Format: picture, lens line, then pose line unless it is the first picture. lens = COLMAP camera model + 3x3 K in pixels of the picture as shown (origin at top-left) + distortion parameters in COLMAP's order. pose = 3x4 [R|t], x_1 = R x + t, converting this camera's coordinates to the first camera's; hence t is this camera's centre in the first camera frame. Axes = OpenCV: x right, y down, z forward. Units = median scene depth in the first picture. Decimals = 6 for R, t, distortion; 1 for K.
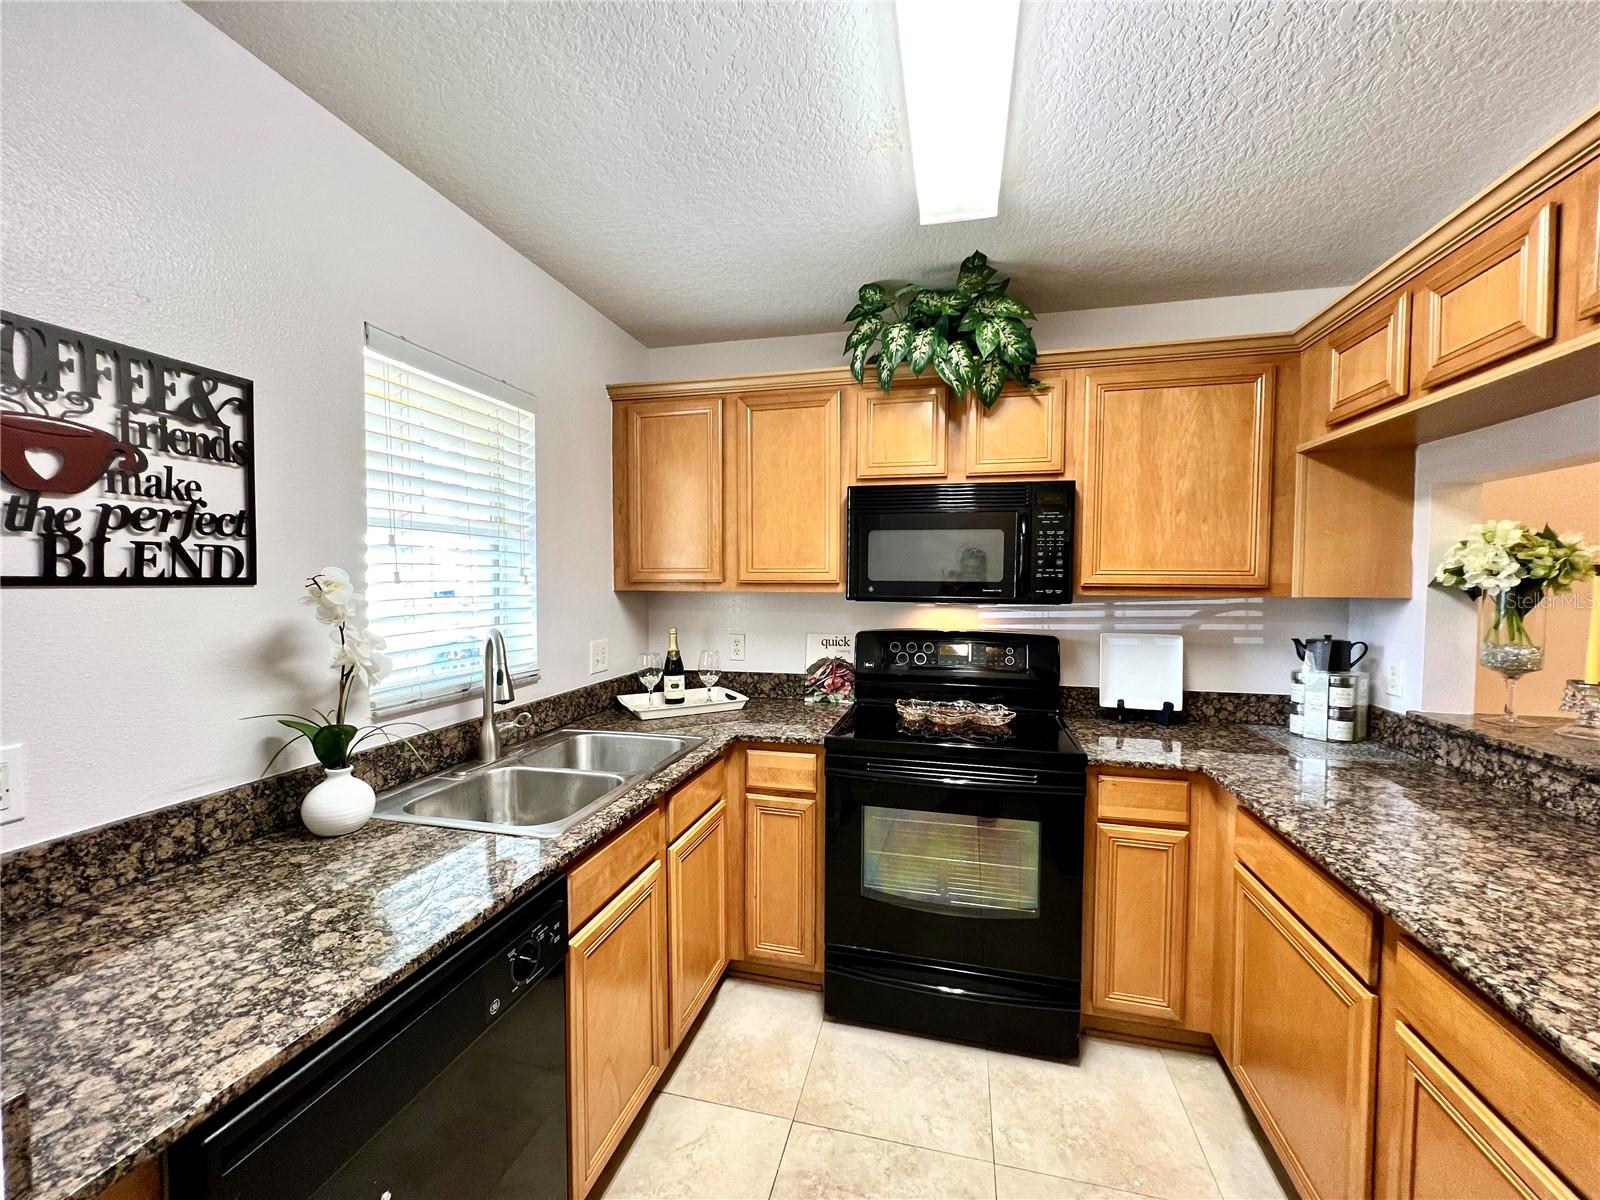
lens RADIAL K [[639.4, 0, 799.4], [0, 639.4, 602.8], [0, 0, 1]] dist [-0.002785, -0.000603]
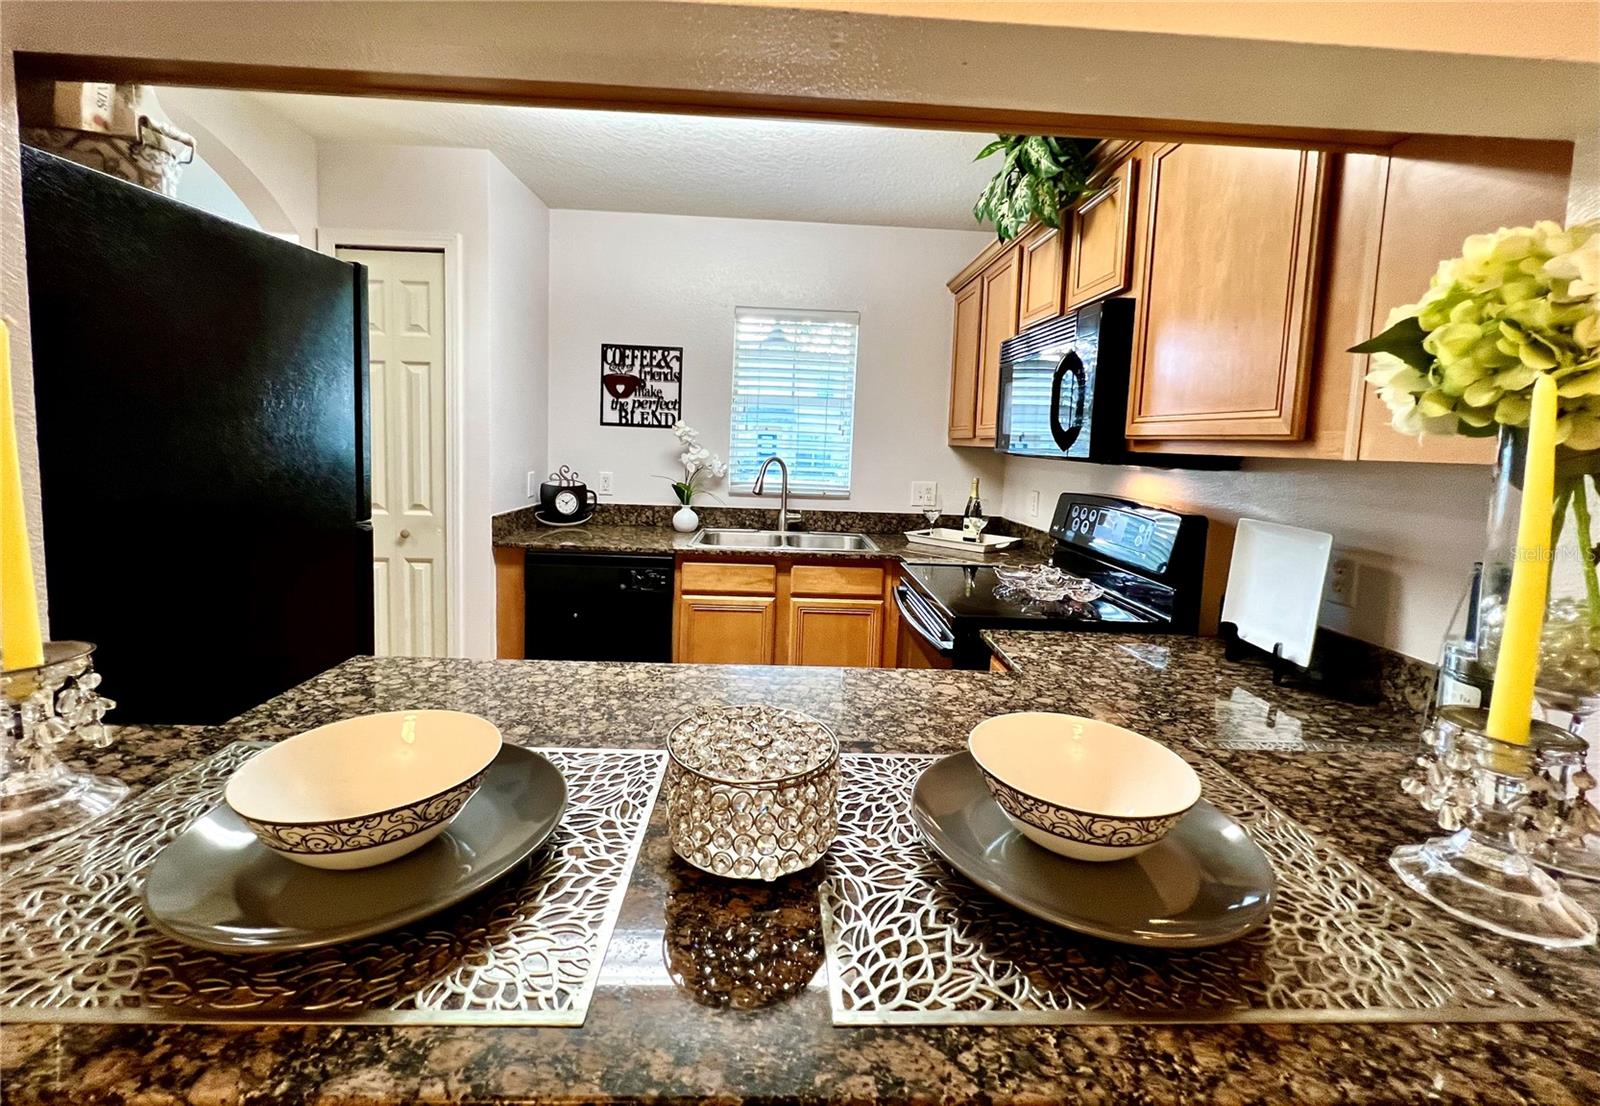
lens RADIAL K [[659.6, 0, 800.5], [0, 659.6, 497.9], [0, 0, 1]] dist [0.001546, 0.000069]
pose [[0.278863, 0.090029, -0.956101, 1.869969], [-0.071222, 0.994793, 0.072899, 0.022038], [0.957686, 0.047767, 0.283823, 0.753419]]
